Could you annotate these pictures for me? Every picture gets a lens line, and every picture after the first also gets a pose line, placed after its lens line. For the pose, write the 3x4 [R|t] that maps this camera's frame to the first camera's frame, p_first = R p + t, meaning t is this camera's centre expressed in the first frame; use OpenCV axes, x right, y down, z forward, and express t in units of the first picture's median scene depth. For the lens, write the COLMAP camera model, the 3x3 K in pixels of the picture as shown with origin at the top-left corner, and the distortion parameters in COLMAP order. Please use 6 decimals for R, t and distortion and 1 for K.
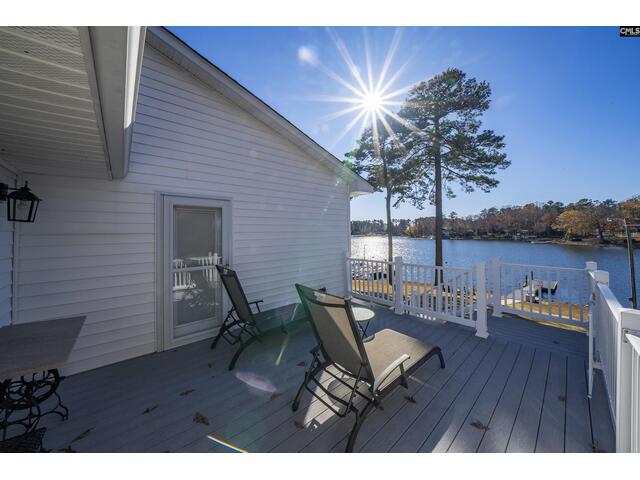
lens RADIAL K [[226.7, 0, 317.3], [0, 226.7, 227.6], [0, 0, 1]] dist [-0.022628, 0.000121]
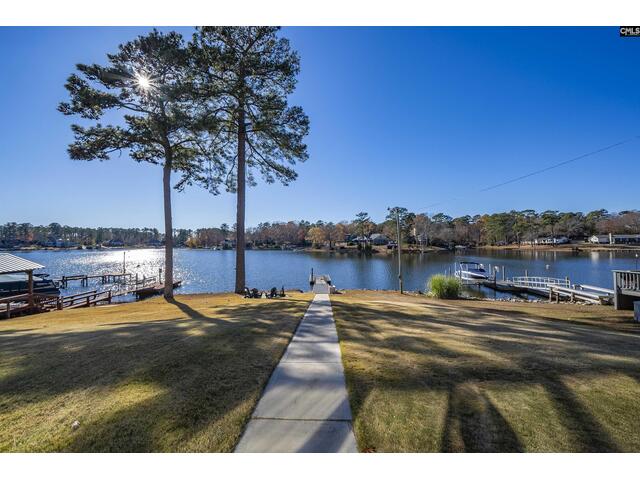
lens RADIAL K [[233.9, 0, 315.3], [0, 233.9, 240.5], [0, 0, 1]] dist [-0.022409, 0.000054]
pose [[0.636135, 0.016344, 0.771405, 0.073057], [-0.017663, 0.999822, -0.006618, 0.064990], [-0.771376, -0.009416, 0.636310, 0.238482]]
